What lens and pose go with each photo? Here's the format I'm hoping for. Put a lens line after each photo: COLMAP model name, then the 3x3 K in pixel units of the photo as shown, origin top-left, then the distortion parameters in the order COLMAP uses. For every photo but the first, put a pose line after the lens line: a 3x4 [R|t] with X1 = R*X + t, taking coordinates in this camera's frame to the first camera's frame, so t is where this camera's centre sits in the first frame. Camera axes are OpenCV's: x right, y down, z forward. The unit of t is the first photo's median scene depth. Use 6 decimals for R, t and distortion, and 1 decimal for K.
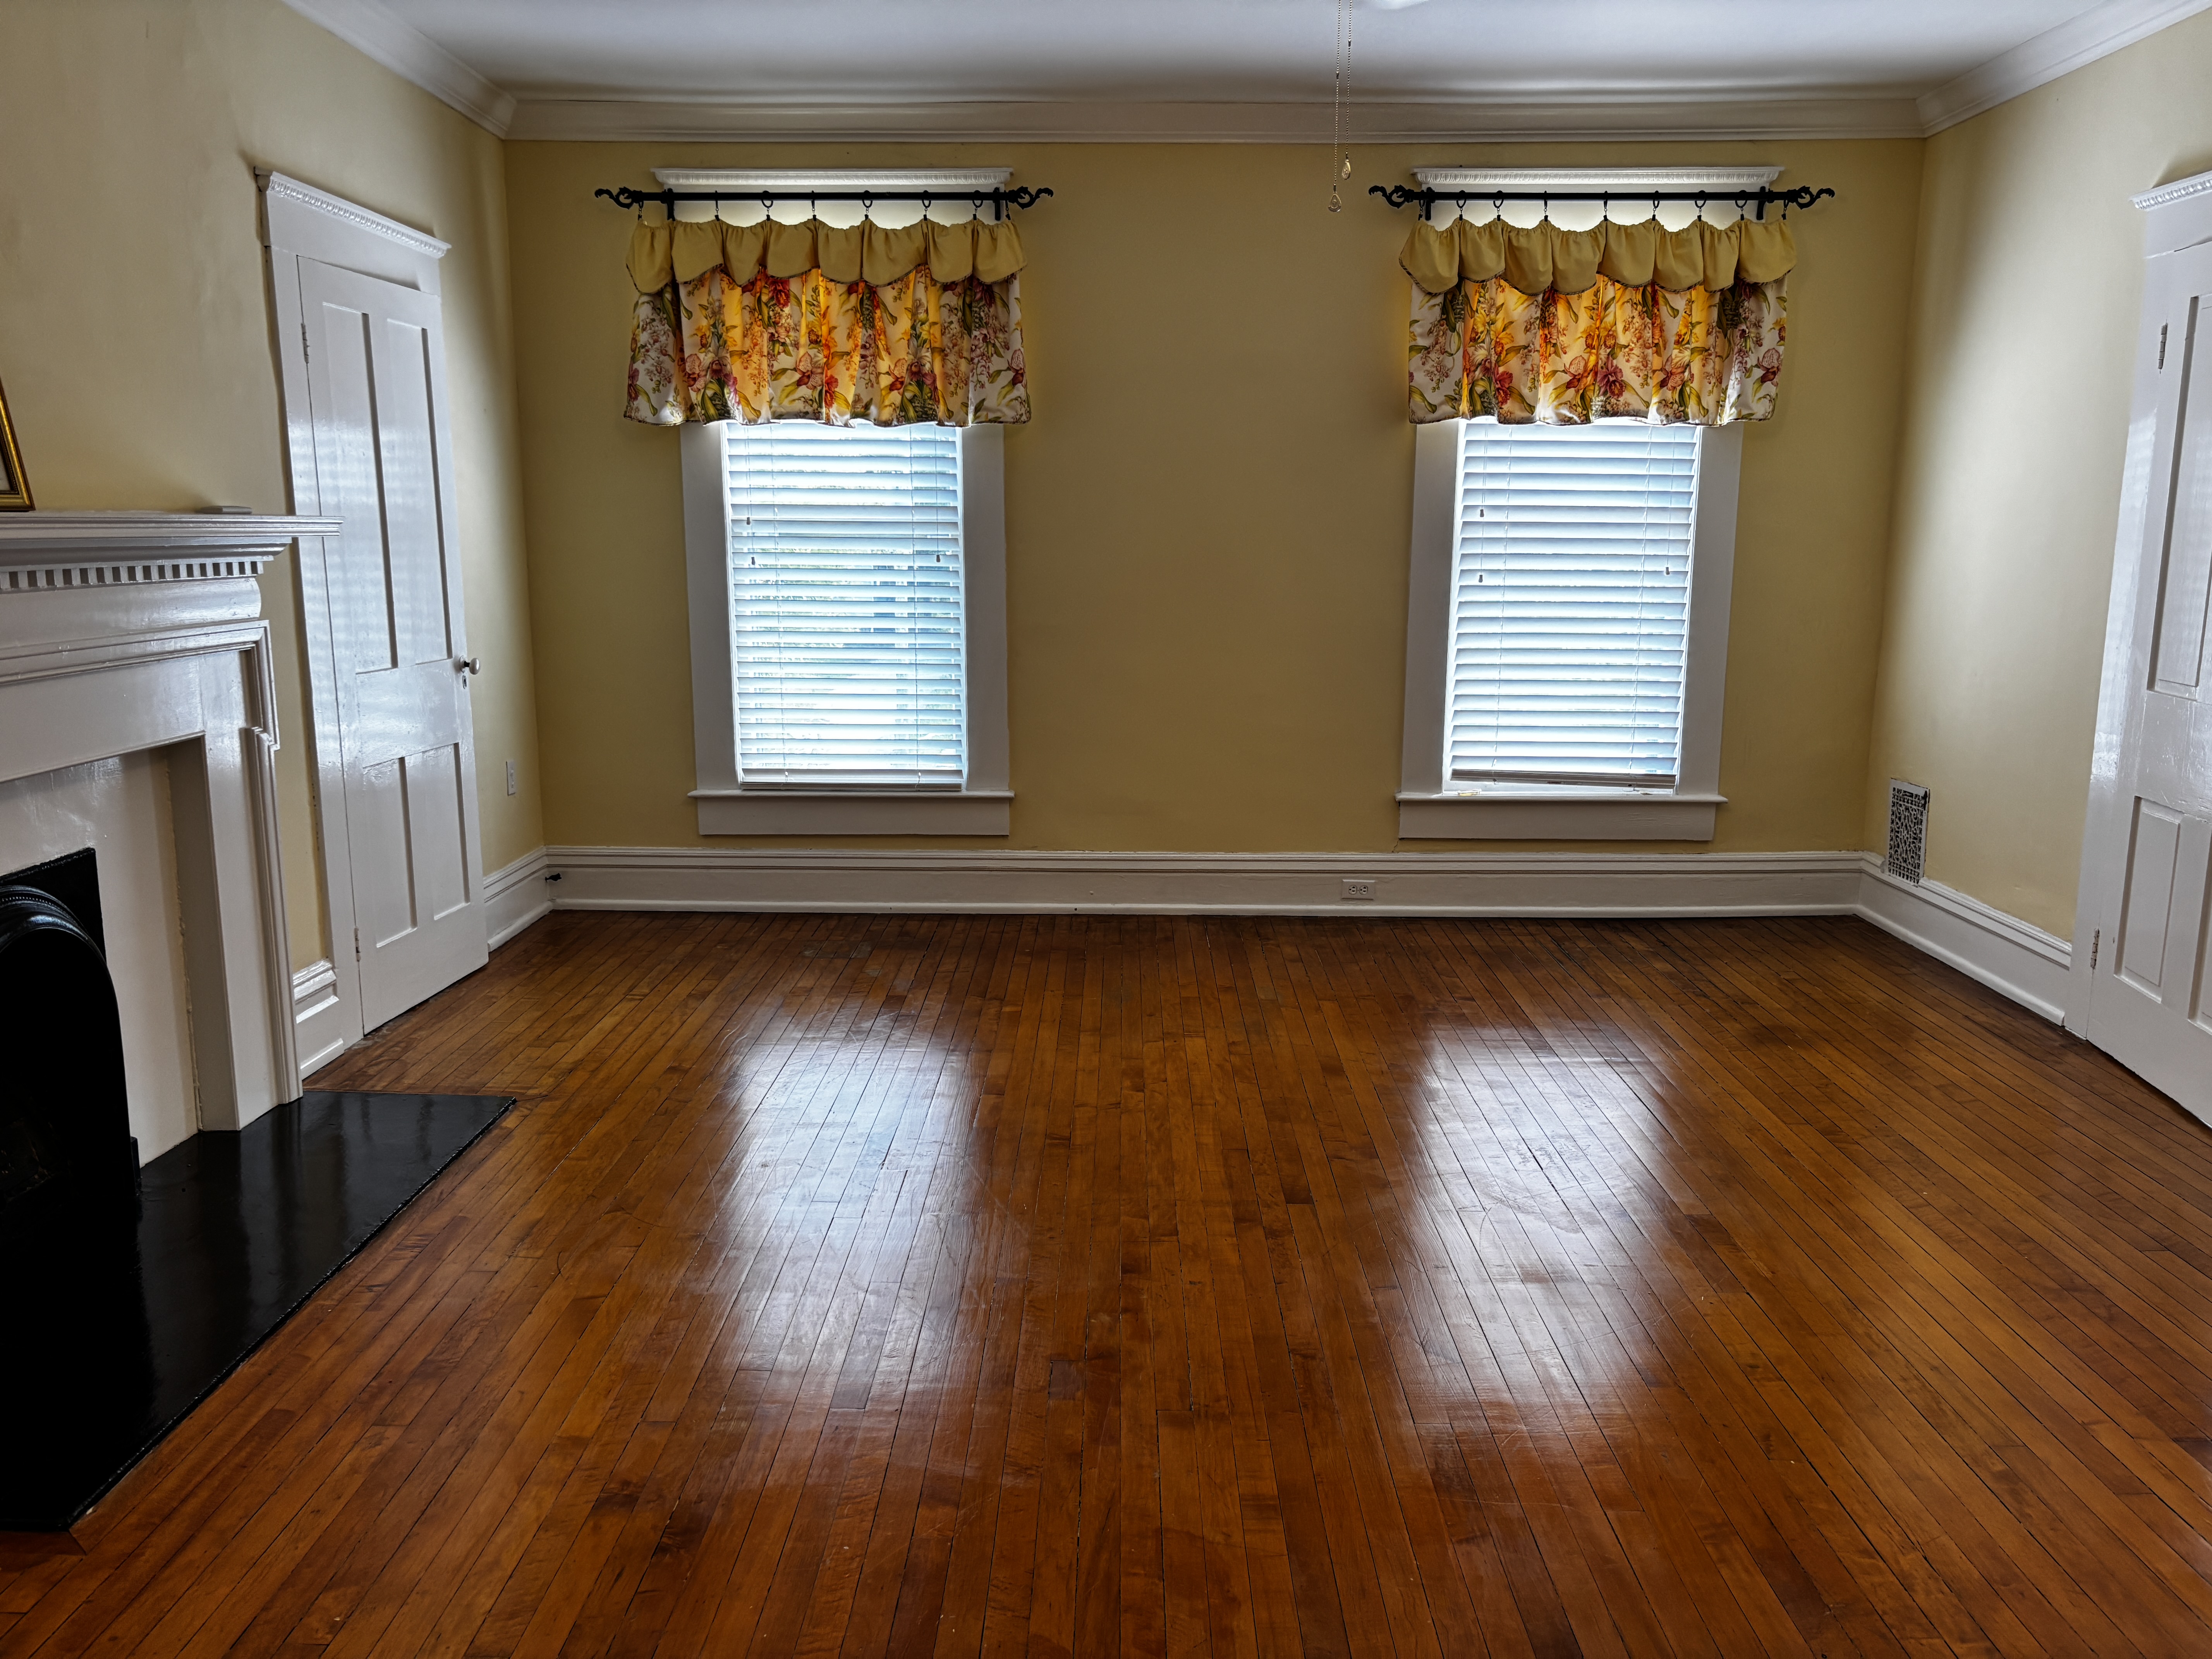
lens RADIAL K [[1661.8, 0, 1109.8], [0, 1661.8, 838.5], [0, 0, 1]] dist [0.026132, -0.078435]
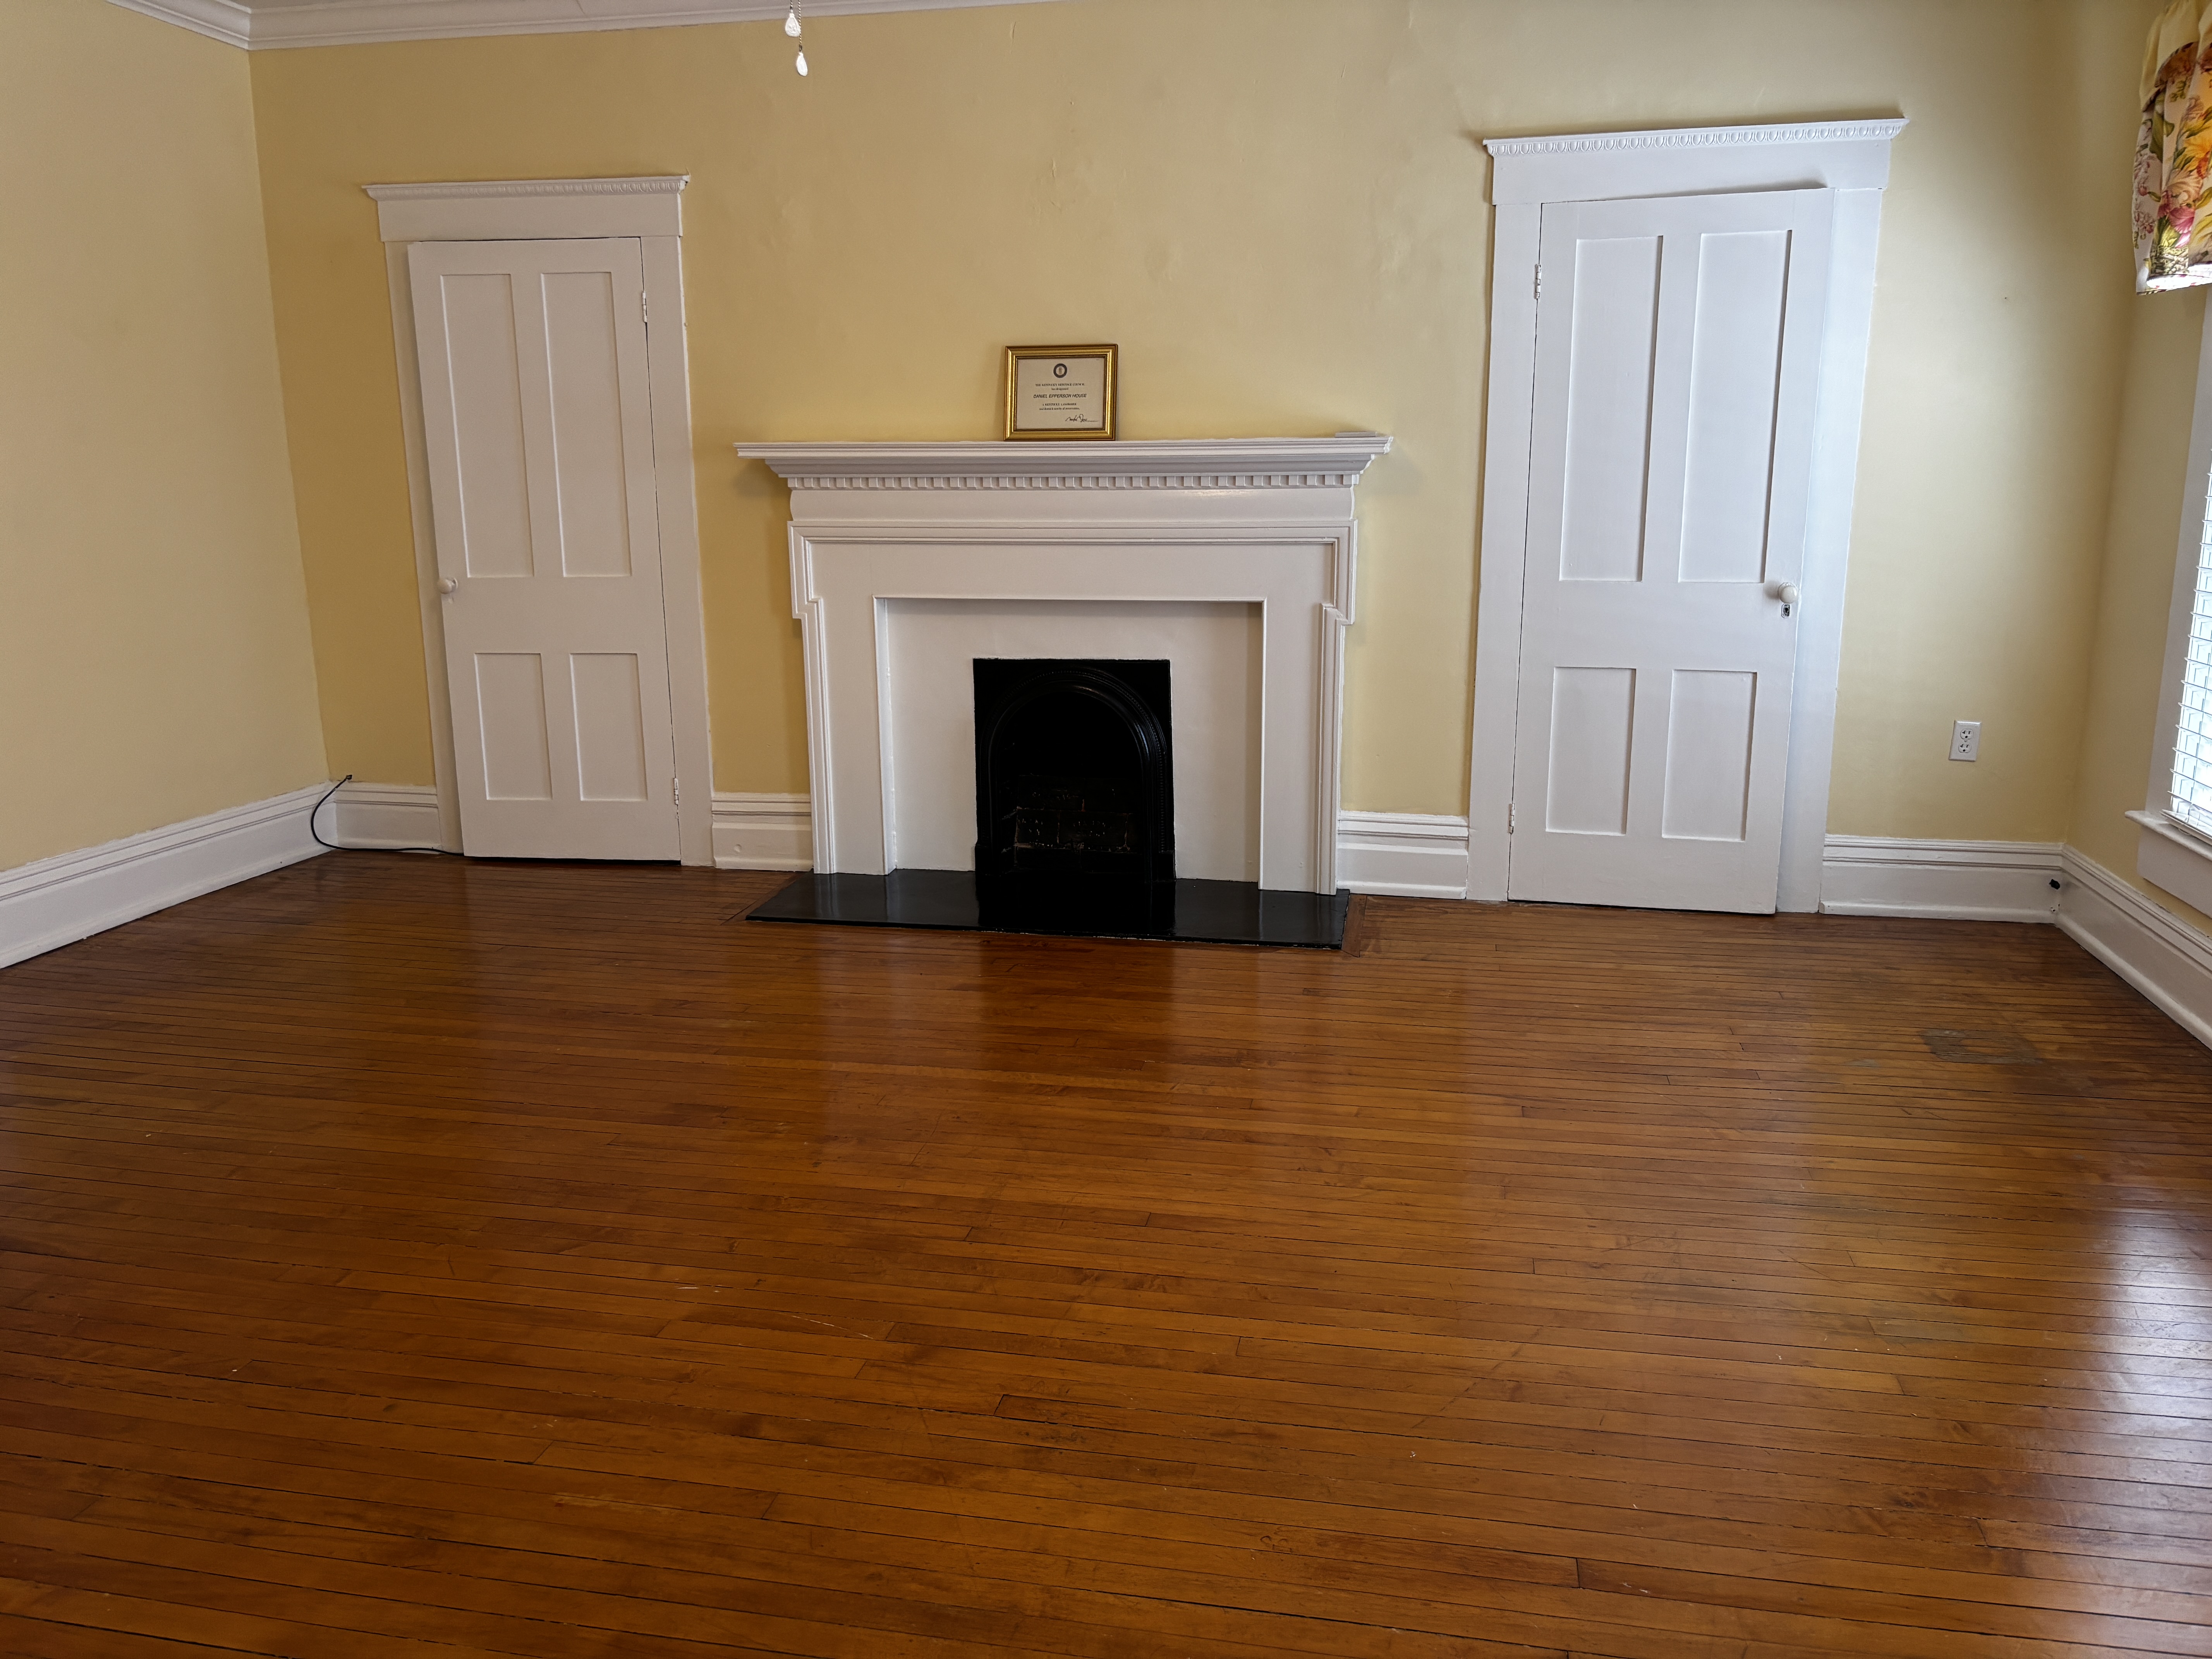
lens RADIAL K [[1661.8, 0, 1109.8], [0, 1661.8, 838.5], [0, 0, 1]] dist [0.026132, -0.078435]
pose [[-0.187271, 0.212621, -0.959021, 0.734498], [-0.172947, 0.953907, 0.245258, -0.164109], [0.966964, 0.211790, -0.141867, 0.963814]]
